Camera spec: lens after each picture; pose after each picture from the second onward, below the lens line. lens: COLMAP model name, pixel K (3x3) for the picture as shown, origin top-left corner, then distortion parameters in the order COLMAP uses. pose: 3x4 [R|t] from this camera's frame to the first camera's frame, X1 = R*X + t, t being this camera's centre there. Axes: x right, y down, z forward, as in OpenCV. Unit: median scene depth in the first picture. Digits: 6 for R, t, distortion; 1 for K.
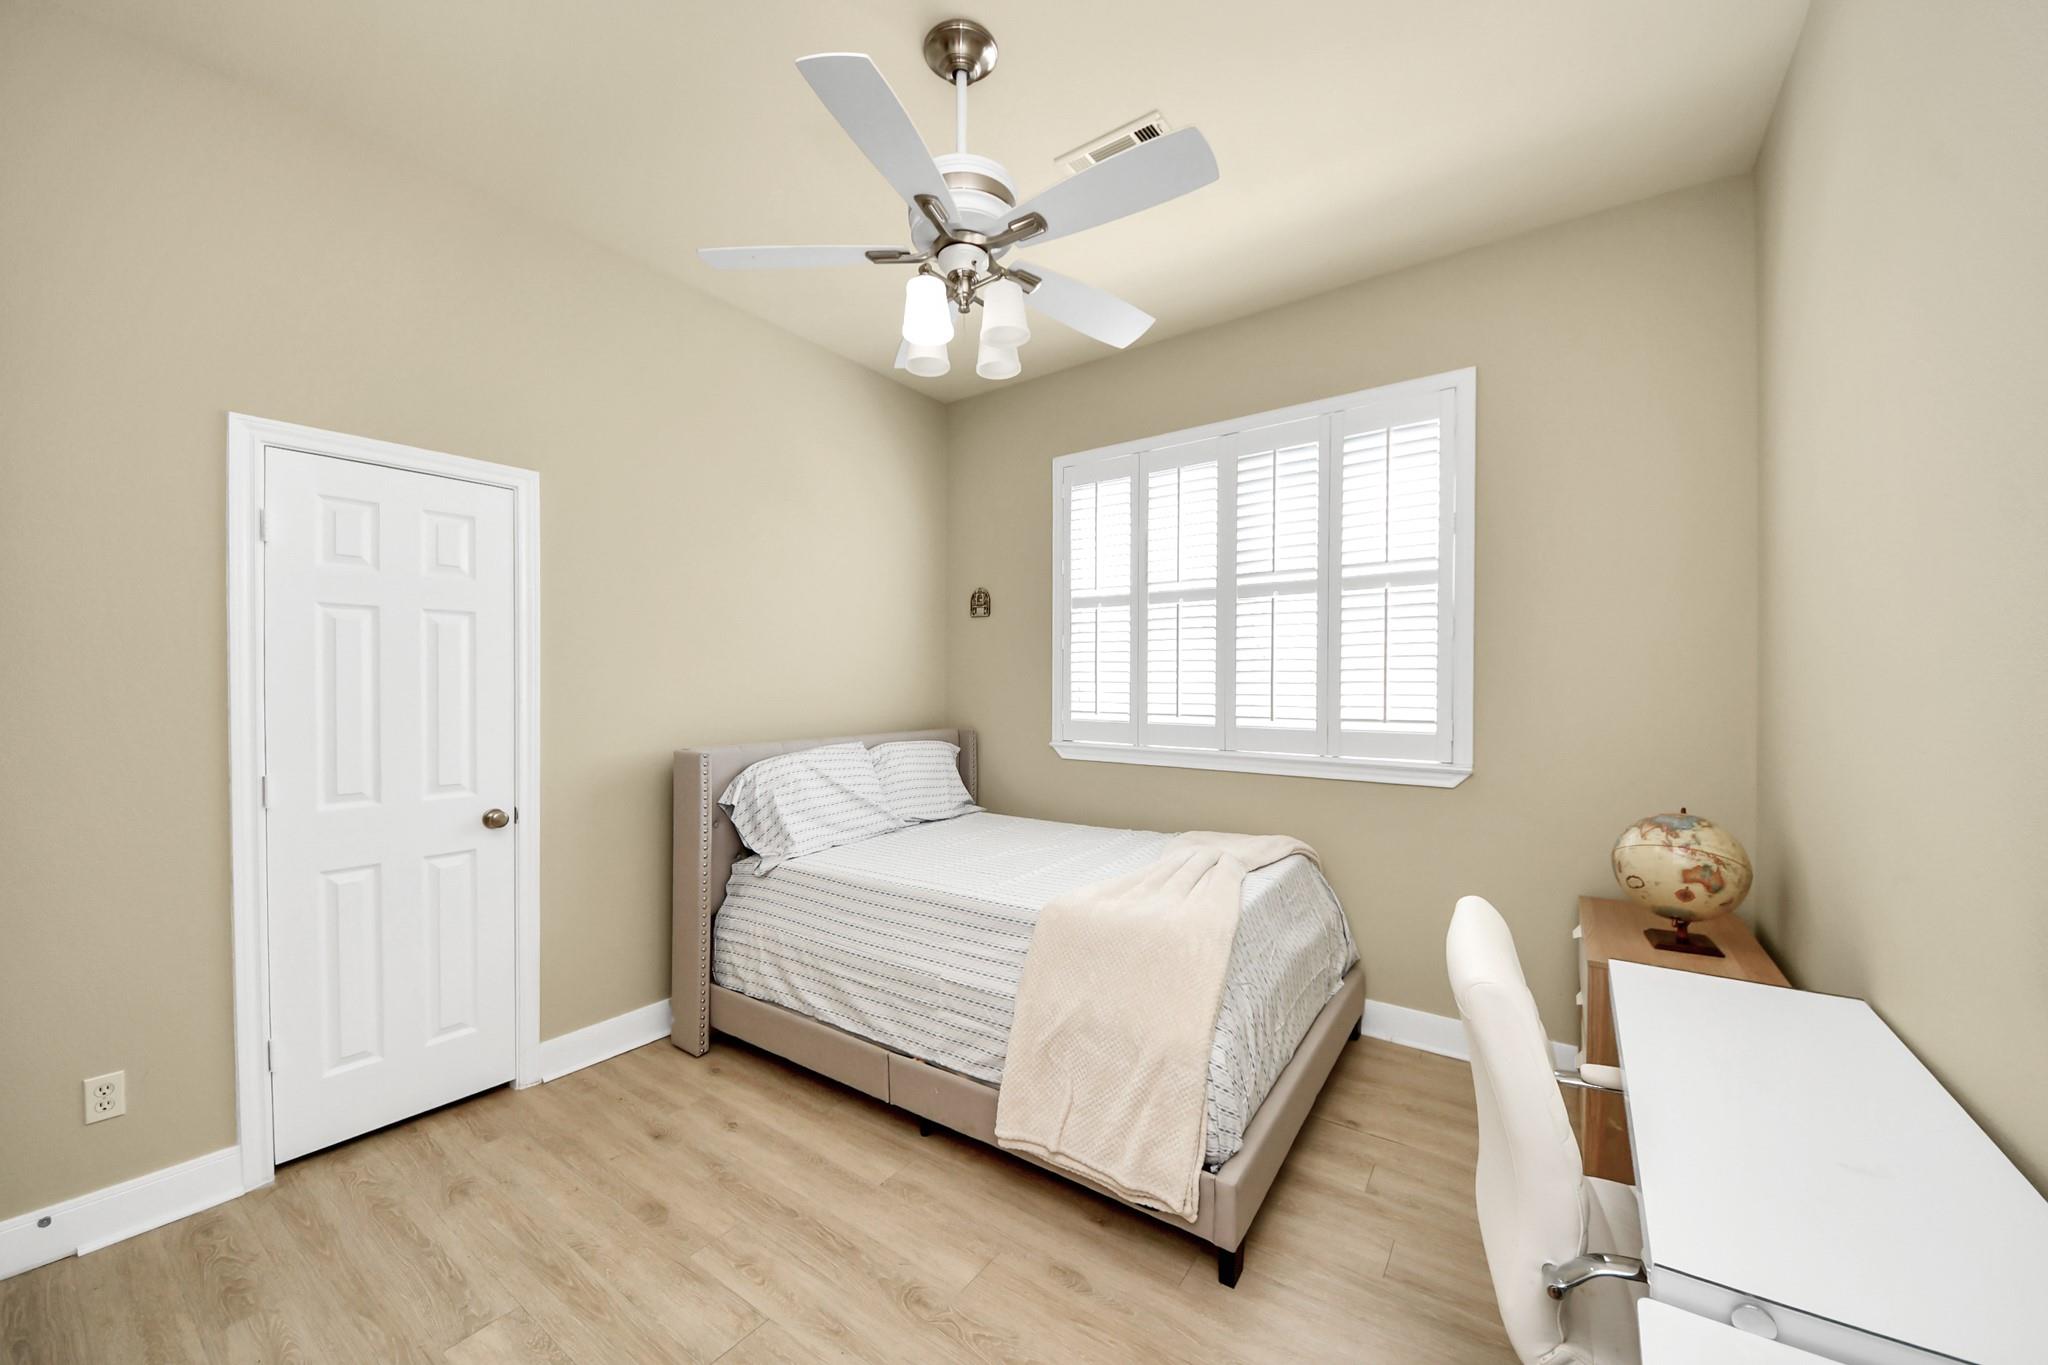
lens RADIAL K [[766.2, 0, 1016.5], [0, 766.2, 685.5], [0, 0, 1]] dist [-0.017757, -0.000488]
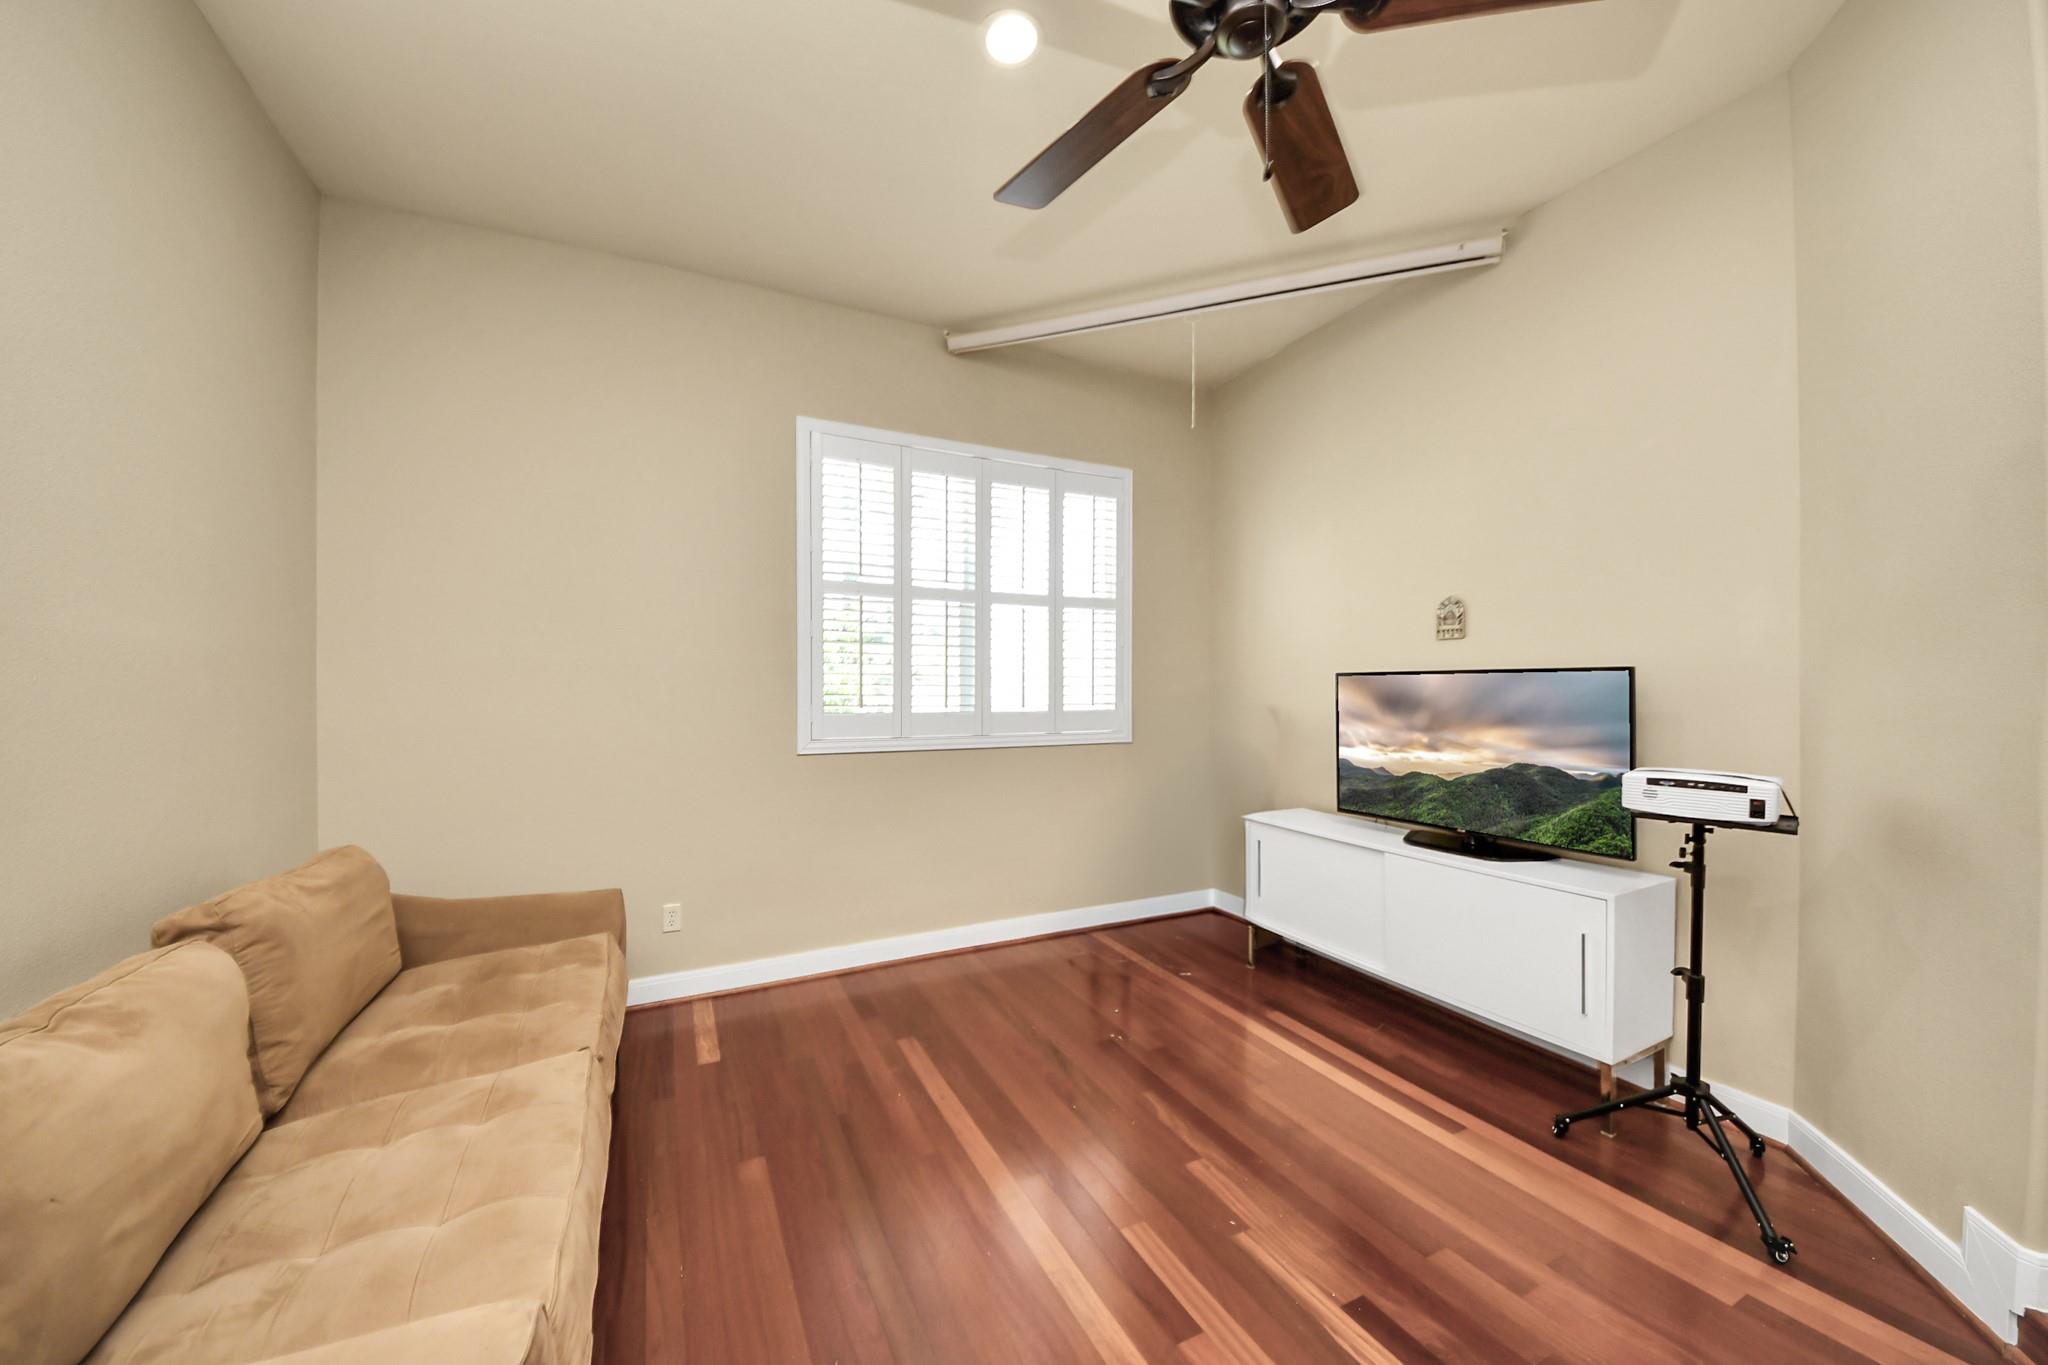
lens RADIAL K [[697.0, 0, 1023.7], [0, 697.0, 690.8], [0, 0, 1]] dist [0.003209, -0.000081]
pose [[0.441431, -0.013814, 0.897189, -0.757449], [-0.005955, 0.999814, 0.018324, -0.000184], [-0.897275, -0.013431, 0.441267, 0.568608]]
